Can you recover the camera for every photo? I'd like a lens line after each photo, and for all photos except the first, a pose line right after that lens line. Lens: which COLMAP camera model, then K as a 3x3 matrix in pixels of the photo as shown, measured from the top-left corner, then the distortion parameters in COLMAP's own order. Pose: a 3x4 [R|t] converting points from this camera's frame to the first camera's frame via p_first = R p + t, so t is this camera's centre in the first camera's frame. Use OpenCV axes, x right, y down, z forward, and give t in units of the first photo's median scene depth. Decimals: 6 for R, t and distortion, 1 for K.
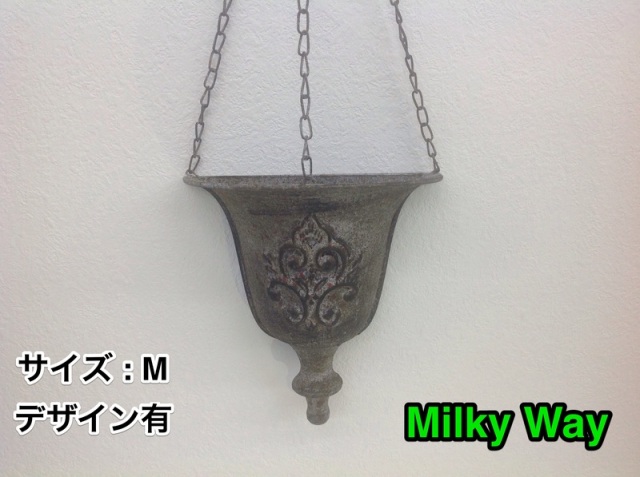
lens RADIAL K [[614.8, 0, 320.0], [0, 614.8, 238.5], [0, 0, 1]] dist [0.146184, -0.403471]
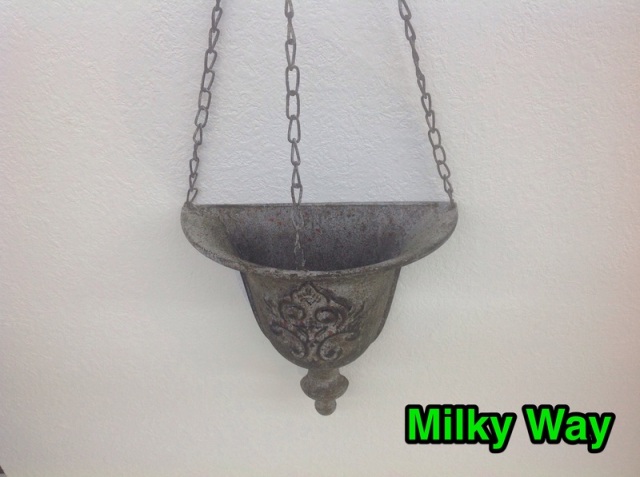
lens RADIAL K [[614.8, 0, 320.0], [0, 614.8, 238.5], [0, 0, 1]] dist [0.146184, -0.403471]
pose [[0.995906, 0.035361, -0.083194, 0.074553], [-0.005524, 0.942402, 0.334436, -0.388118], [0.090228, -0.332607, 0.938739, 0.112790]]
